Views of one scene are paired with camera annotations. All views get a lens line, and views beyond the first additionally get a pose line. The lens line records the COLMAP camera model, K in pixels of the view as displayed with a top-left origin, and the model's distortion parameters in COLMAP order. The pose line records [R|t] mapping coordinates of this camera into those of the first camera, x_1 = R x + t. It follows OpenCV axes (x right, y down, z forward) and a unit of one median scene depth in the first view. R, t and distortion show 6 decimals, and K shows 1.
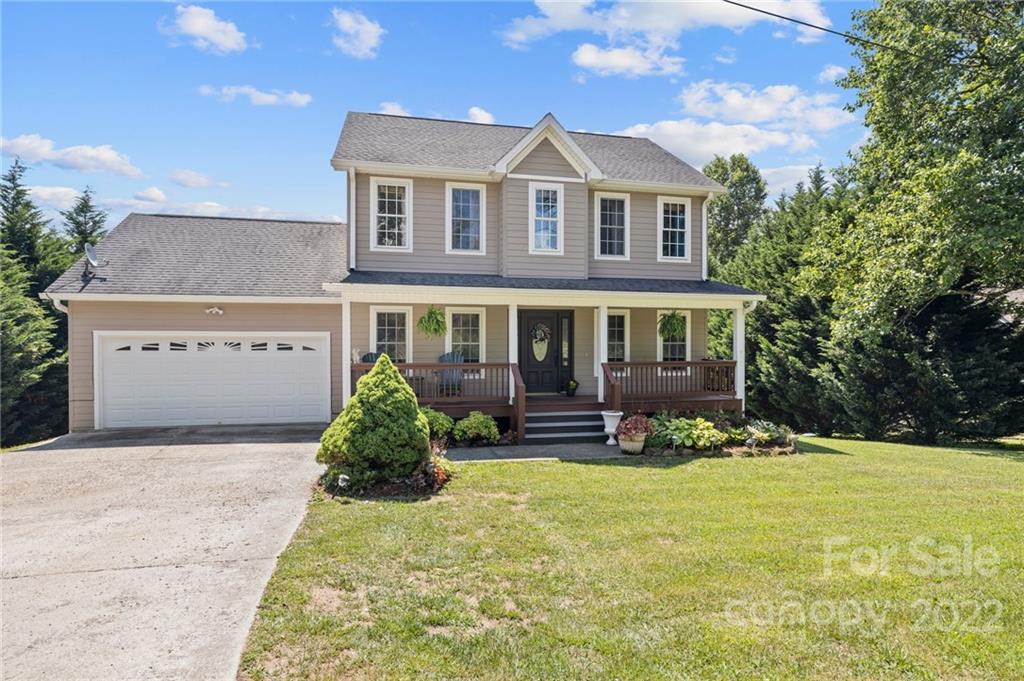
lens RADIAL K [[575.1, 0, 512.3], [0, 575.1, 350.0], [0, 0, 1]] dist [0.003737, 0.000625]
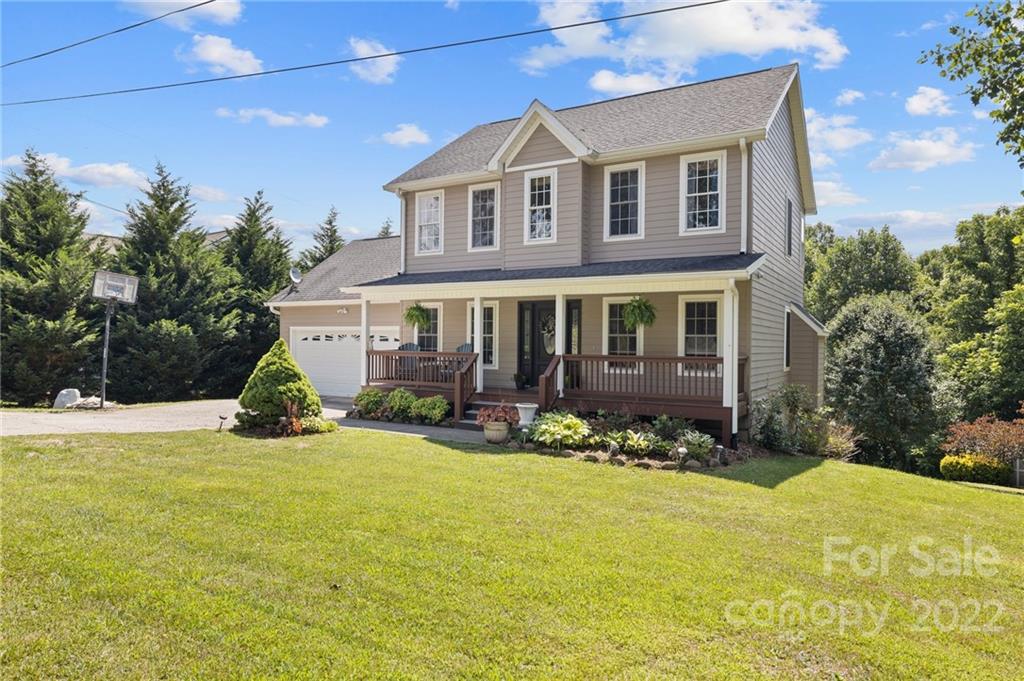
lens RADIAL K [[647.6, 0, 512.8], [0, 647.6, 336.1], [0, 0, 1]] dist [0.000452, 0.000175]
pose [[0.725236, 0.000513, -0.688500, 0.731634], [-0.008852, 0.999924, -0.008579, -0.000400], [0.688443, 0.012316, 0.725186, 0.168174]]
